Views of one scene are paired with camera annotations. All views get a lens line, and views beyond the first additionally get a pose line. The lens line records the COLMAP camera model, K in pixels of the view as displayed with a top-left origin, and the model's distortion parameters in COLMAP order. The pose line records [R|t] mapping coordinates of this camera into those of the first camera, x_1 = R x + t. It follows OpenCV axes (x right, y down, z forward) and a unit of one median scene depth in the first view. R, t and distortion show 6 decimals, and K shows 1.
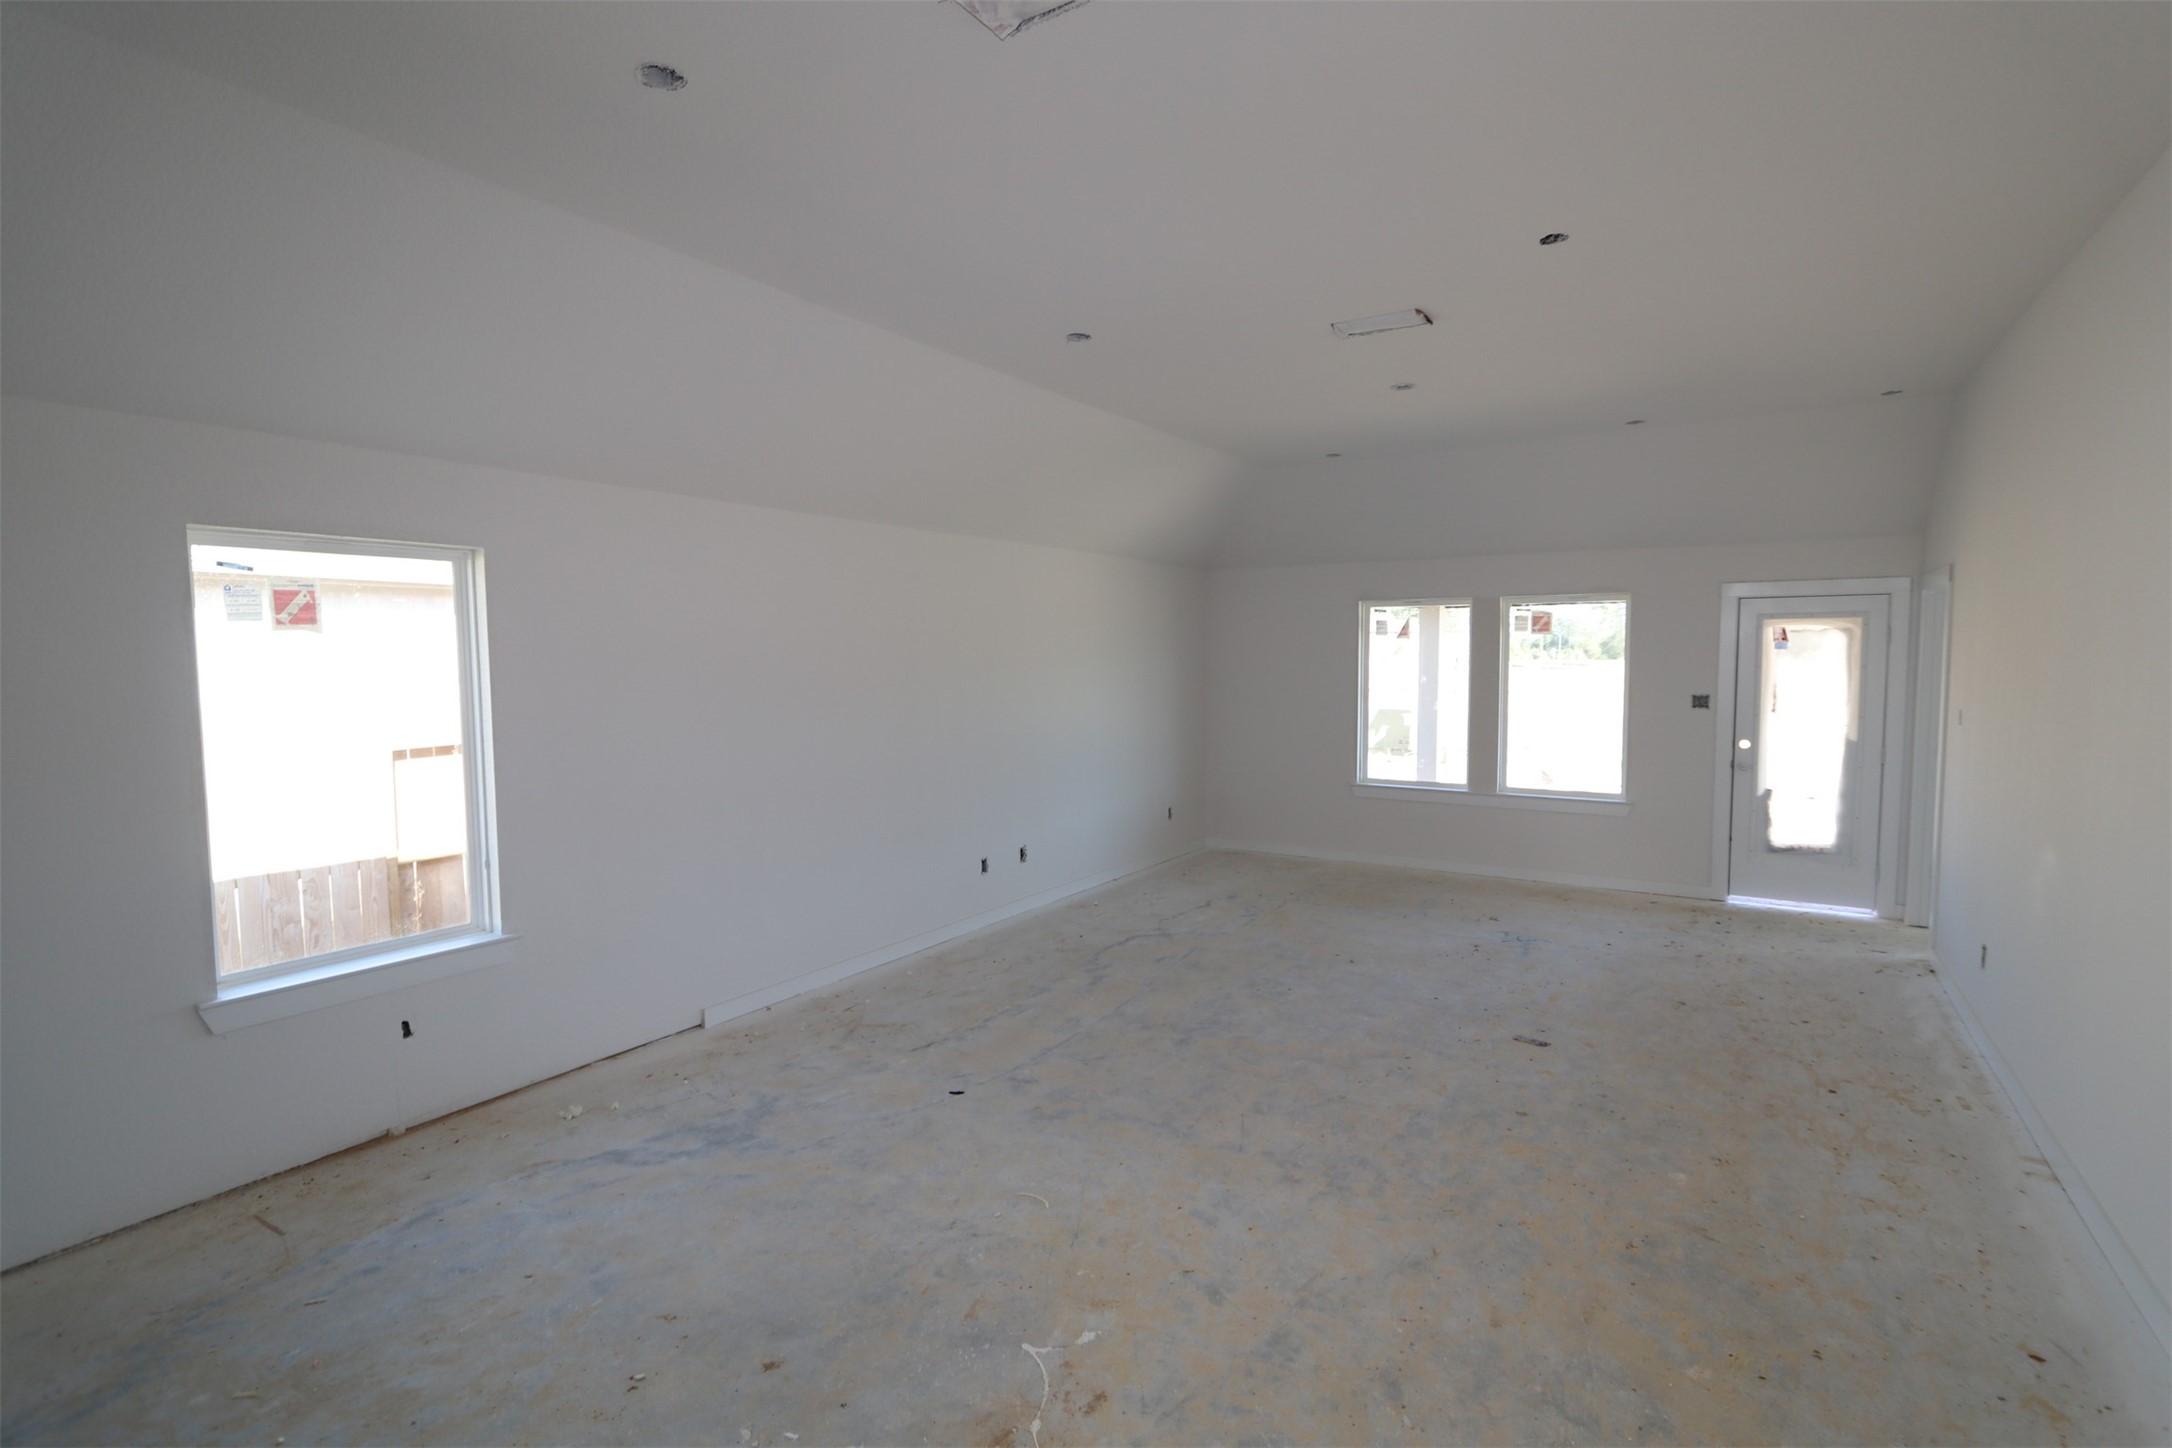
lens RADIAL K [[1011.6, 0, 1098.8], [0, 1011.6, 726.8], [0, 0, 1]] dist [-0.011764, 0.000420]
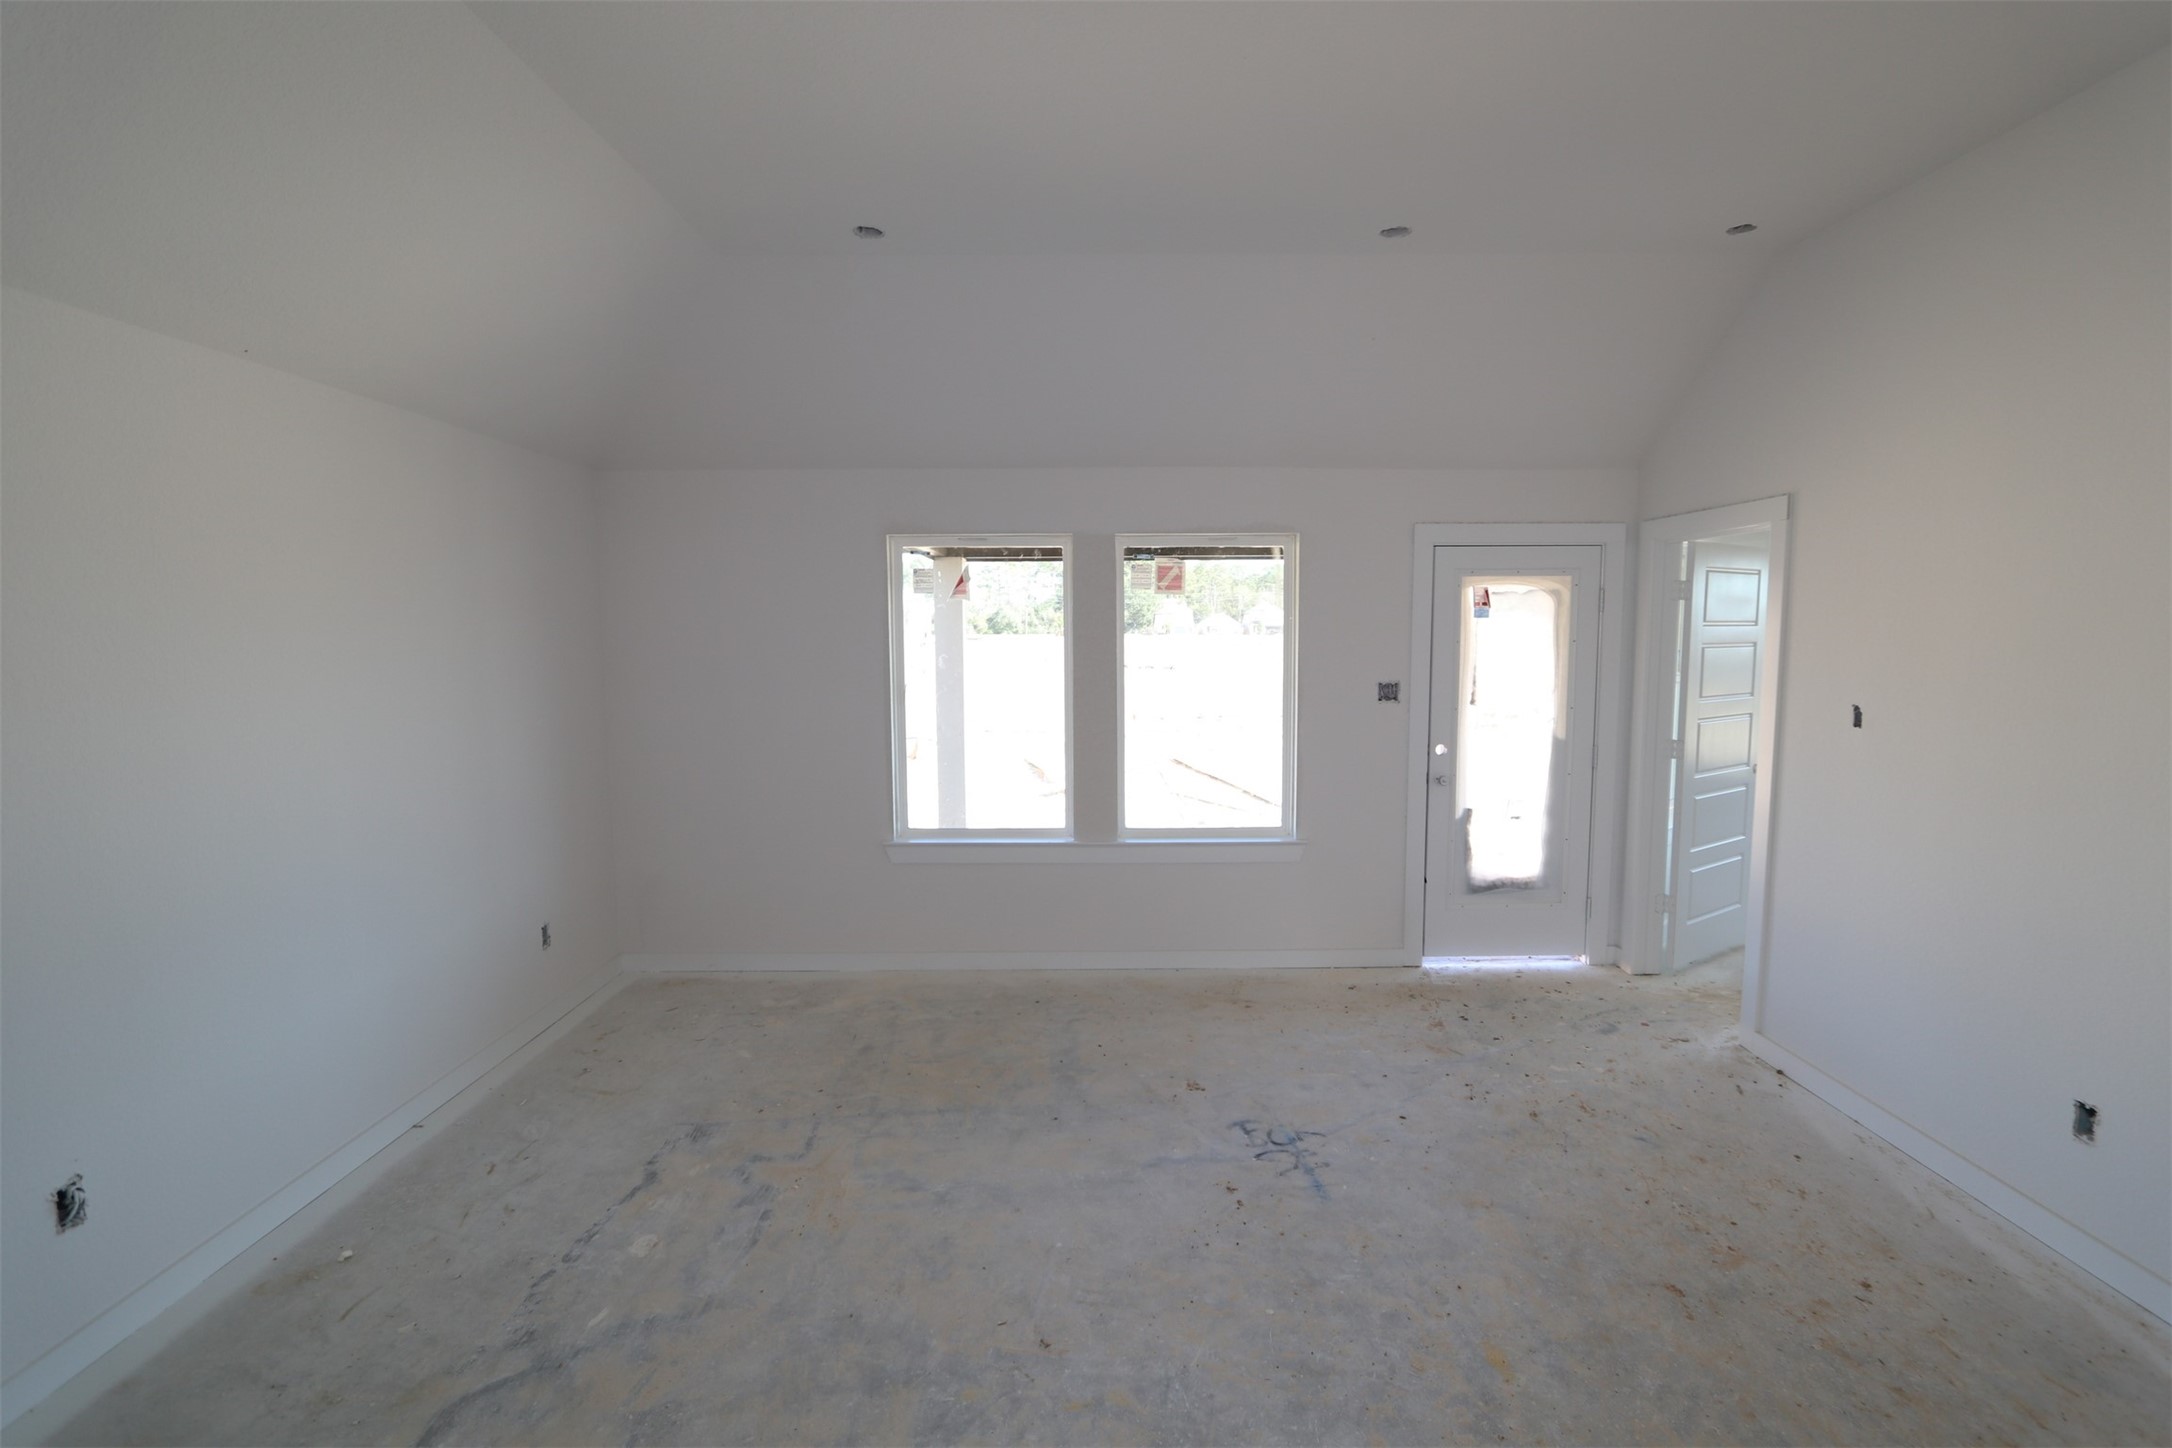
lens RADIAL K [[1011.6, 0, 1098.8], [0, 1011.6, 726.8], [0, 0, 1]] dist [-0.011764, 0.000420]
pose [[0.840286, -0.051362, 0.539705, 0.045630], [0.038195, 0.998637, 0.035570, -0.034813], [-0.540796, -0.009274, 0.841103, 0.533617]]
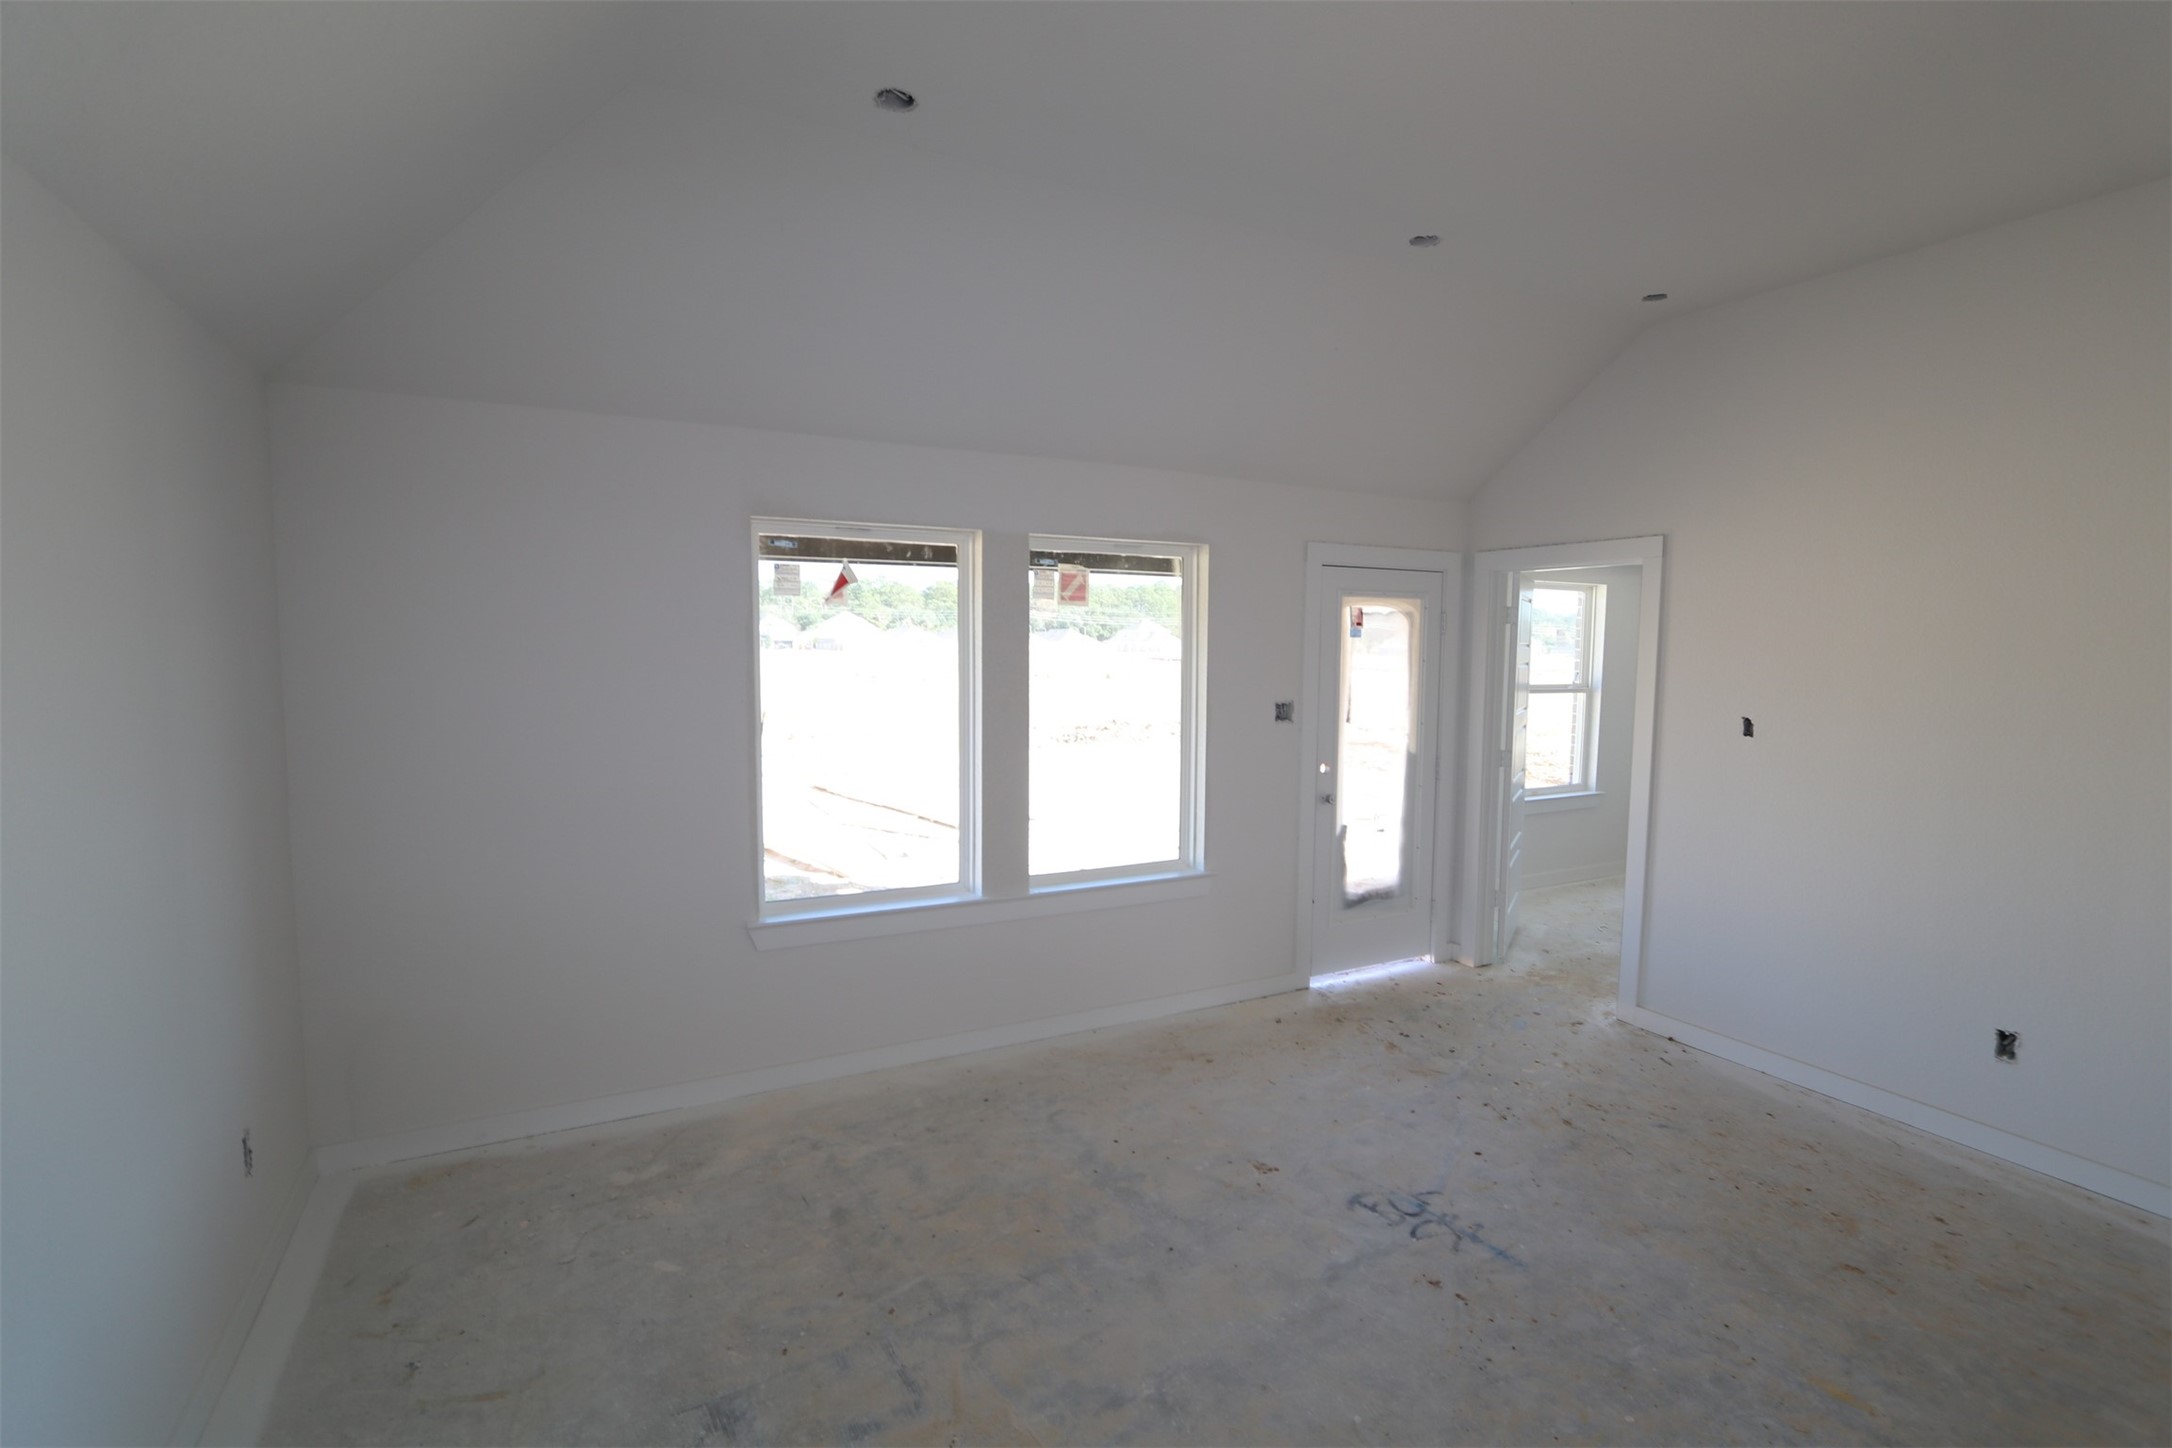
lens RADIAL K [[1011.6, 0, 1098.8], [0, 1011.6, 726.8], [0, 0, 1]] dist [-0.011764, 0.000420]
pose [[0.496207, -0.062260, 0.865969, -0.068715], [0.050162, 0.997815, 0.042996, -0.052865], [-0.866754, 0.022104, 0.498246, 0.793246]]
